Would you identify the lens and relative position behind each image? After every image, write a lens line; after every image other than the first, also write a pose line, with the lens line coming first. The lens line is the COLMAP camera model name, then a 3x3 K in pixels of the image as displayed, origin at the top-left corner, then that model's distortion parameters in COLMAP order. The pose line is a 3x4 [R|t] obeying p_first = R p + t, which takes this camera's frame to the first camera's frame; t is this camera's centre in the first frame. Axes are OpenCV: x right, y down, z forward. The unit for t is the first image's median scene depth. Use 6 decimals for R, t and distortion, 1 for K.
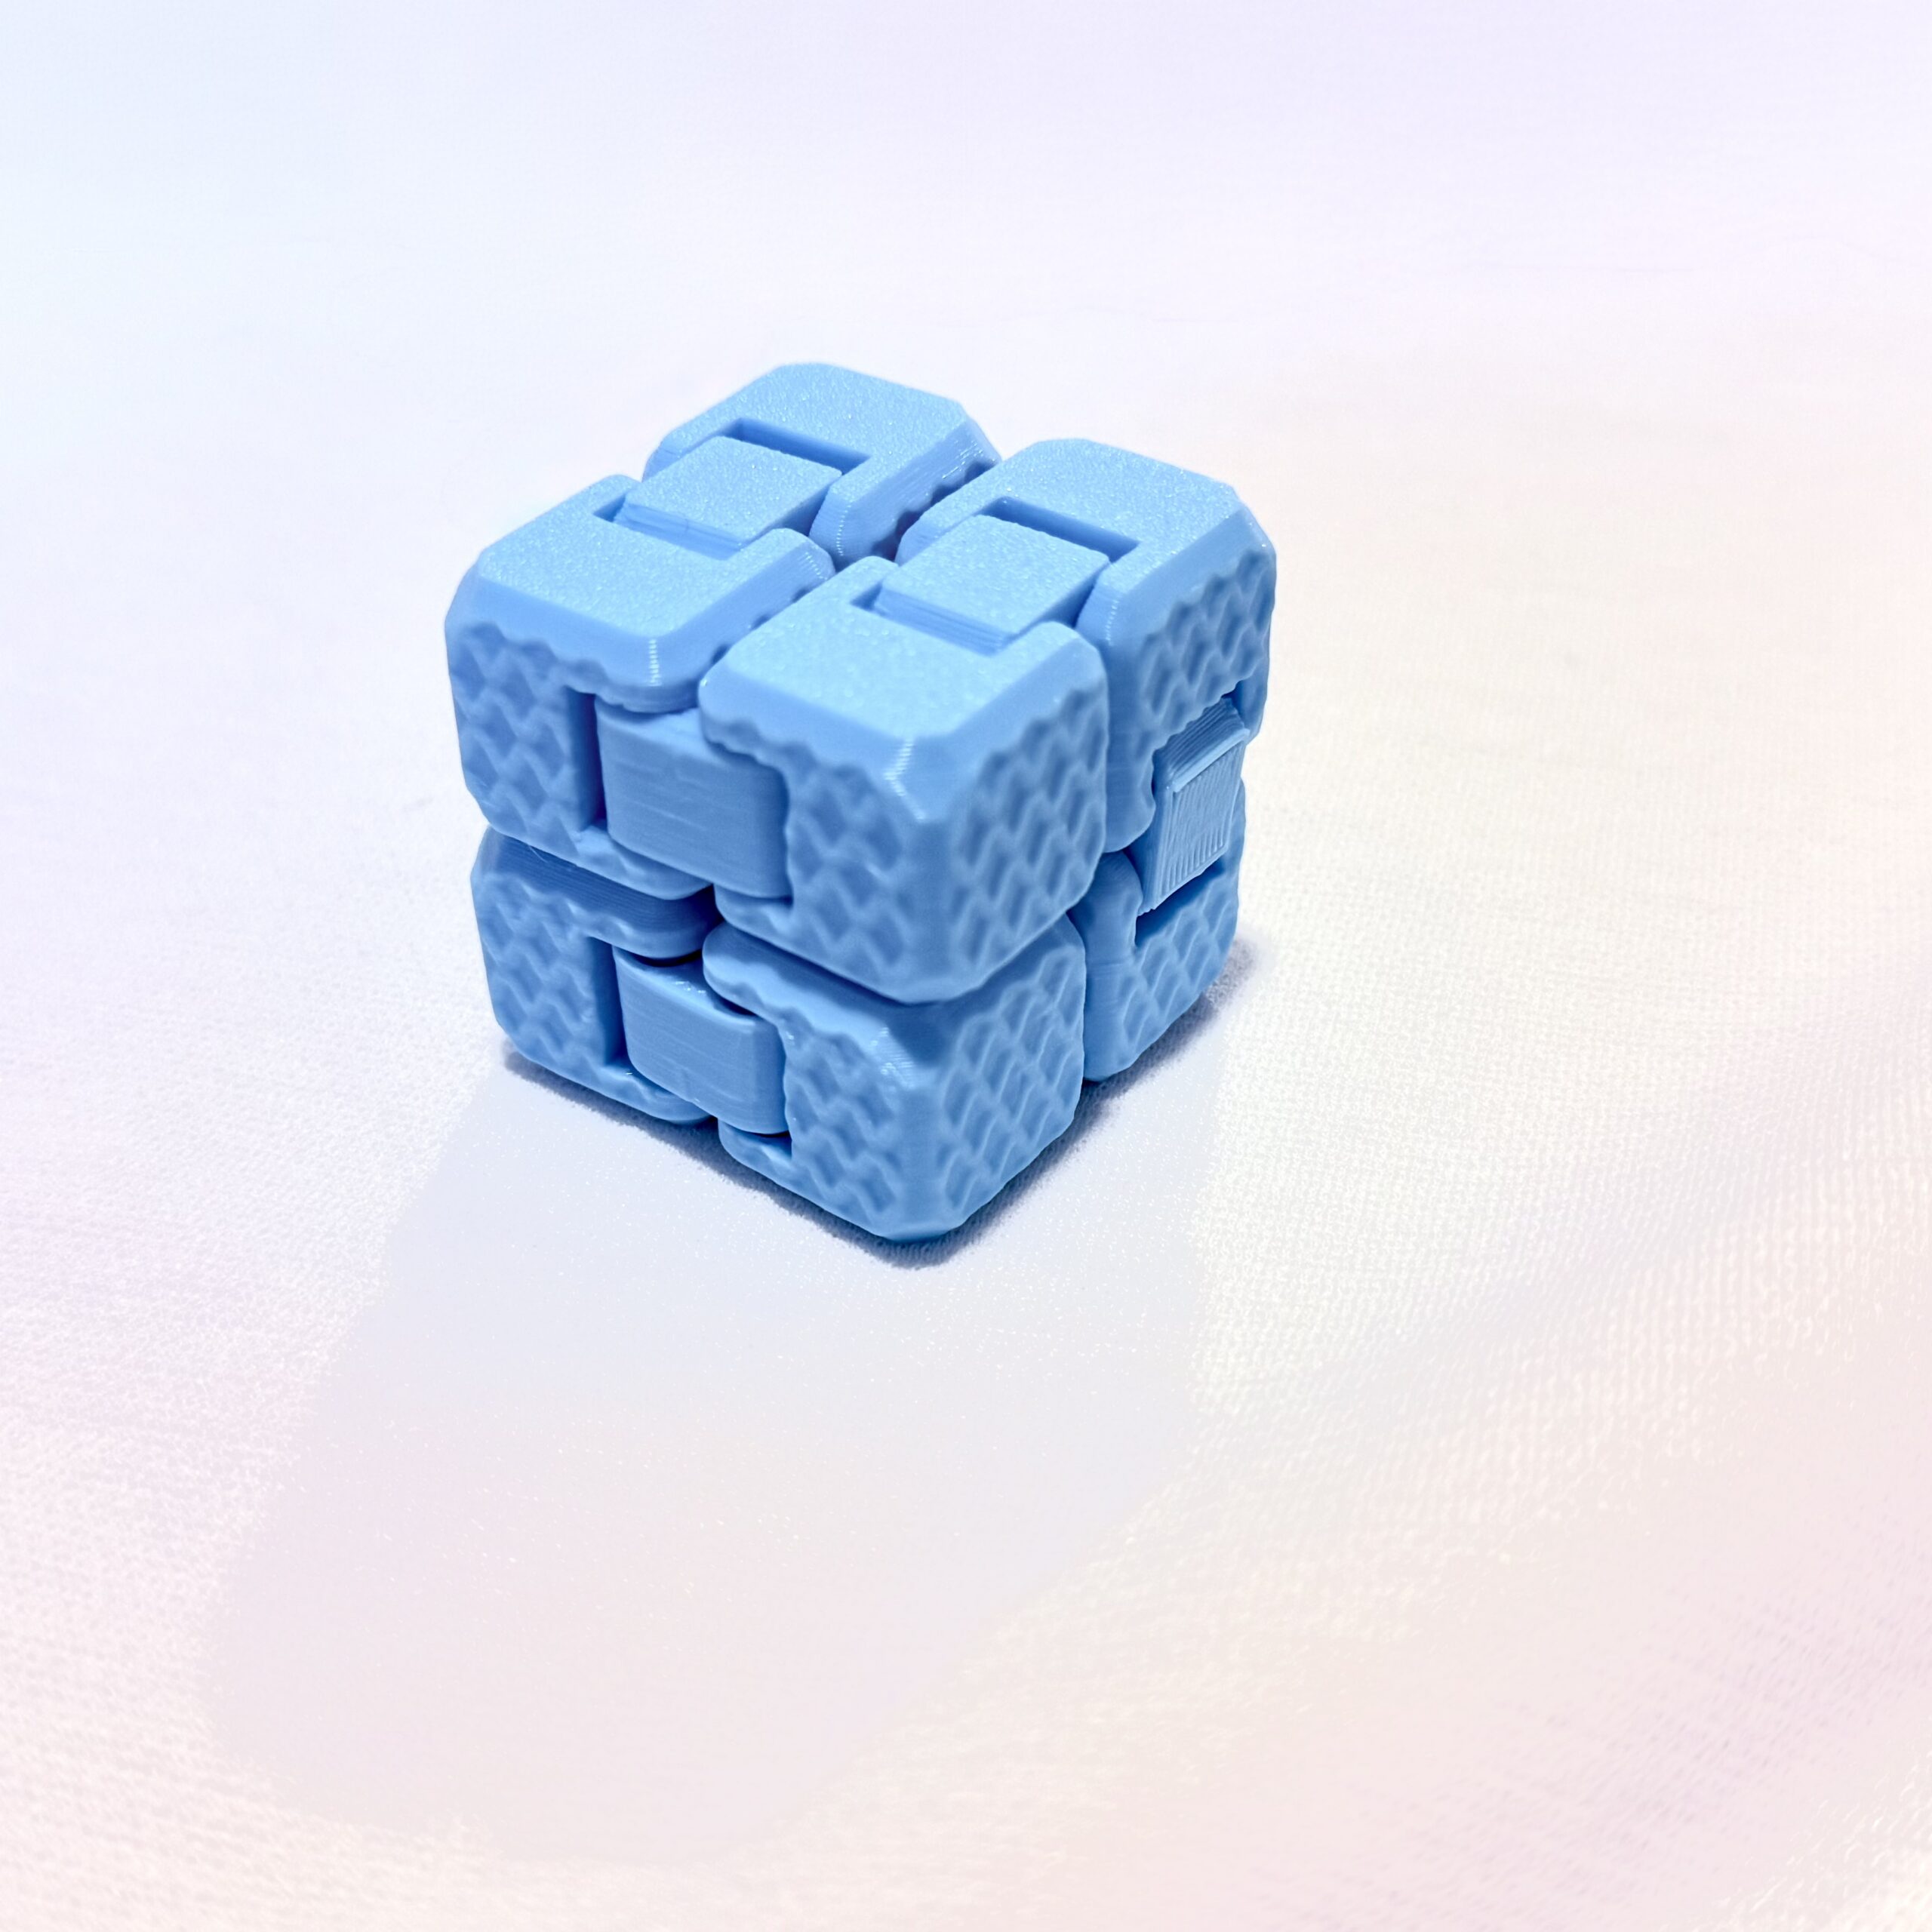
lens RADIAL K [[2773.7, 0, 910.8], [0, 2773.7, 968.9], [0, 0, 1]] dist [0.220239, -0.731805]
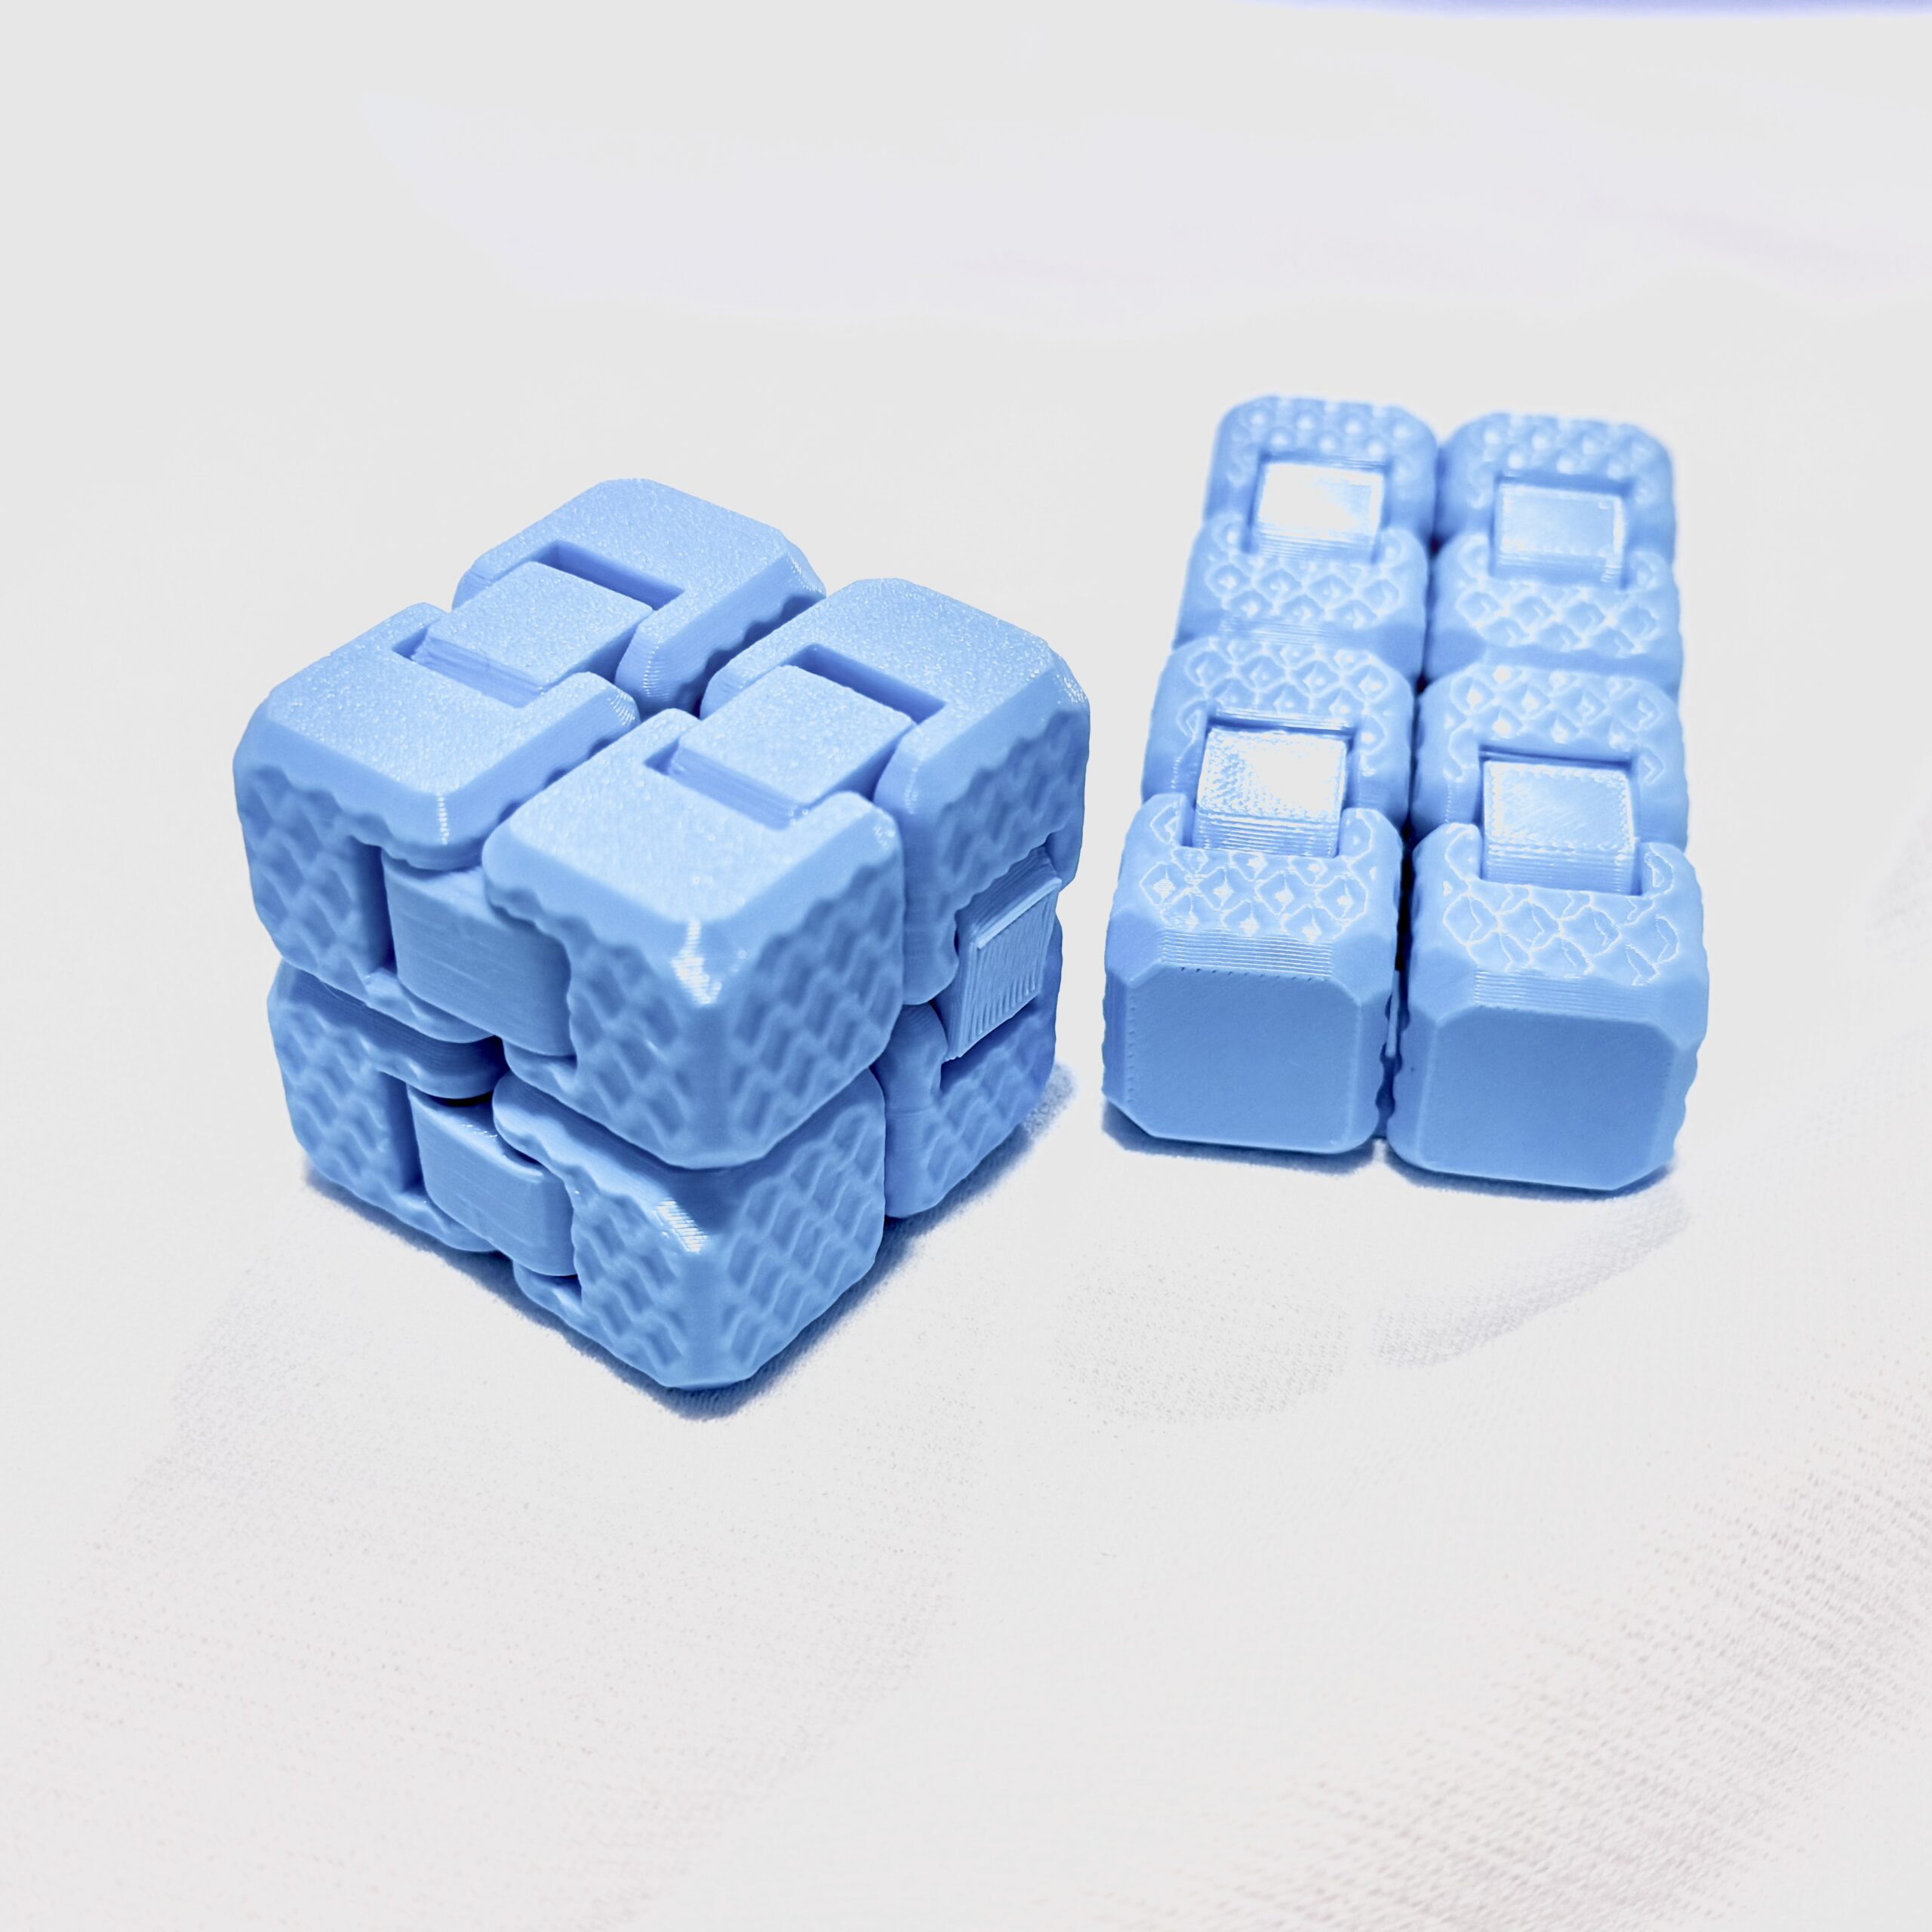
lens RADIAL K [[2773.7, 0, 910.8], [0, 2773.7, 968.9], [0, 0, 1]] dist [0.220239, -0.731805]
pose [[0.999481, 0.030322, 0.010900, 0.061251], [-0.030743, 0.998696, 0.040756, -0.097081], [-0.009650, -0.041070, 0.999110, 0.014038]]
